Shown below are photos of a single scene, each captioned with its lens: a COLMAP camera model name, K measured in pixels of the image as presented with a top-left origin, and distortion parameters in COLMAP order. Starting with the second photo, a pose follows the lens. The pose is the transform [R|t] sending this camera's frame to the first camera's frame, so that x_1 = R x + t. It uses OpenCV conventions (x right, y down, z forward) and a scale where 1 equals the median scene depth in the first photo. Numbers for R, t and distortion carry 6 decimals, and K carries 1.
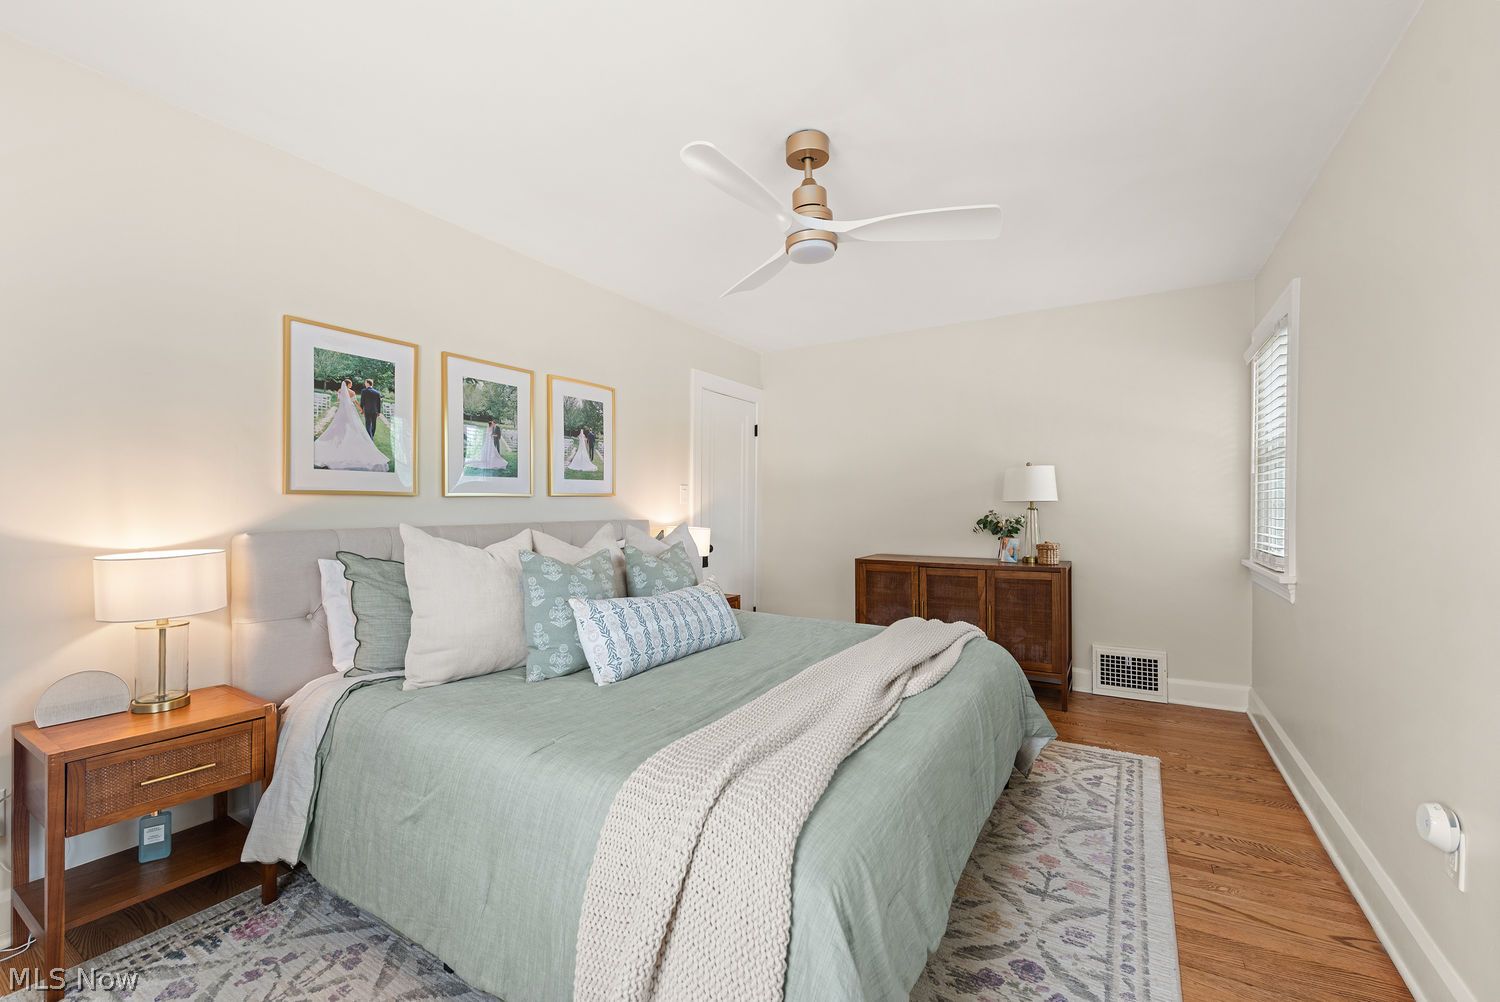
lens RADIAL K [[617.1, 0, 750.0], [0, 617.1, 503.2], [0, 0, 1]] dist [0.014489, -0.001686]
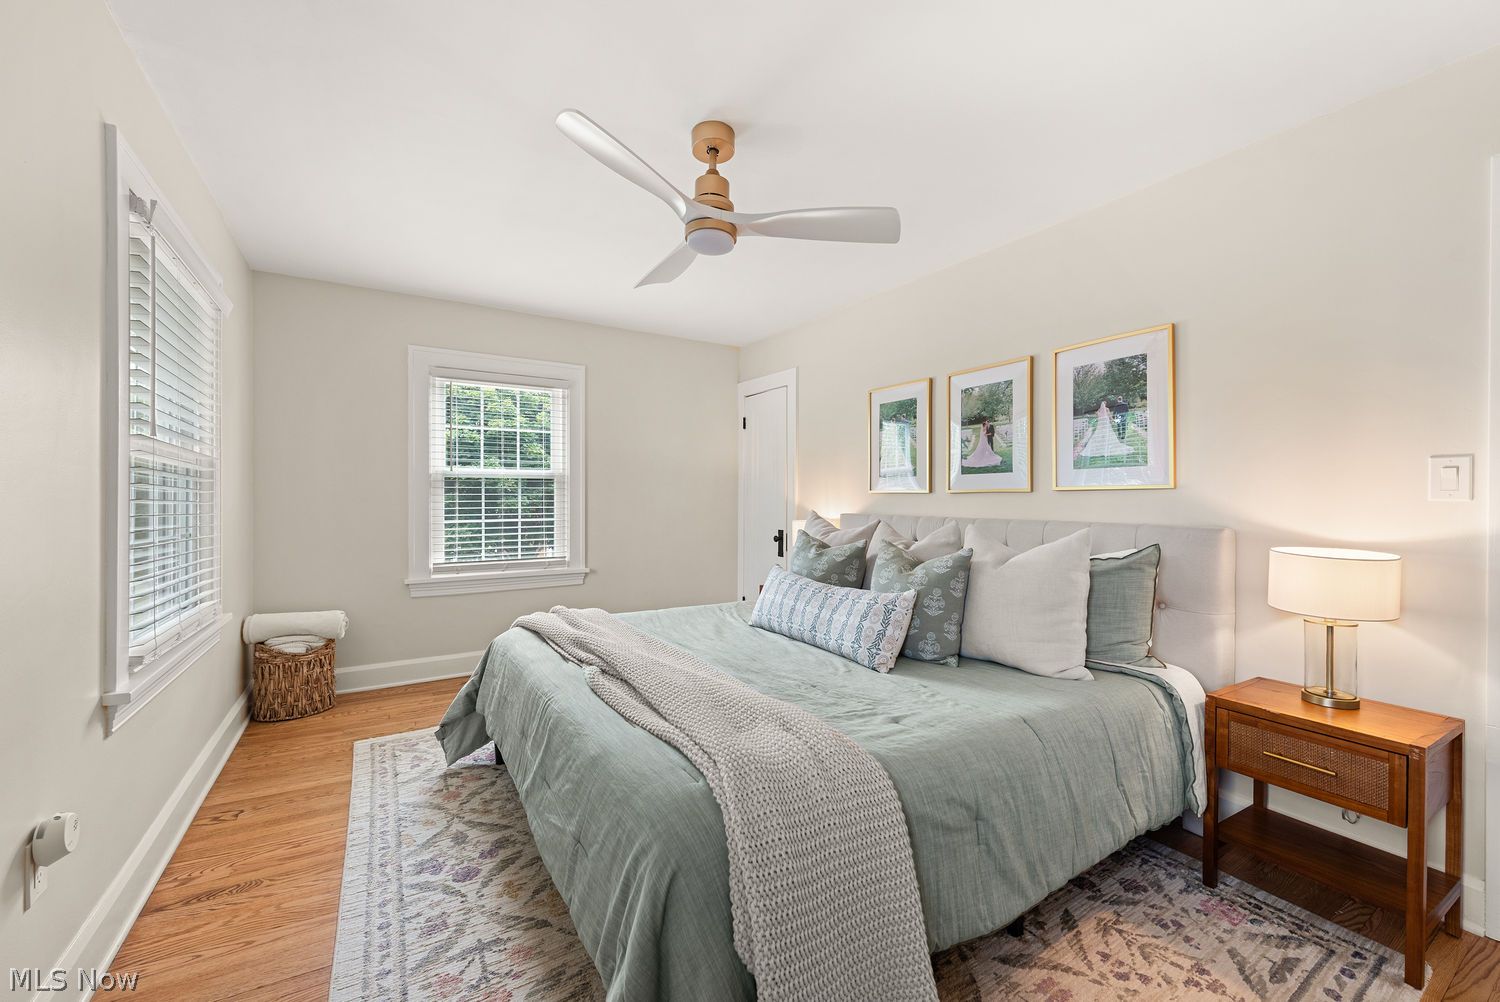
lens RADIAL K [[599.9, 0, 747.4], [0, 599.9, 500.3], [0, 0, 1]] dist [0.008628, -0.003020]
pose [[-0.463516, -0.002858, -0.886084, 0.683937], [-0.007533, 0.999971, 0.000715, 0.004826], [0.886056, 0.007006, -0.463524, 1.121158]]
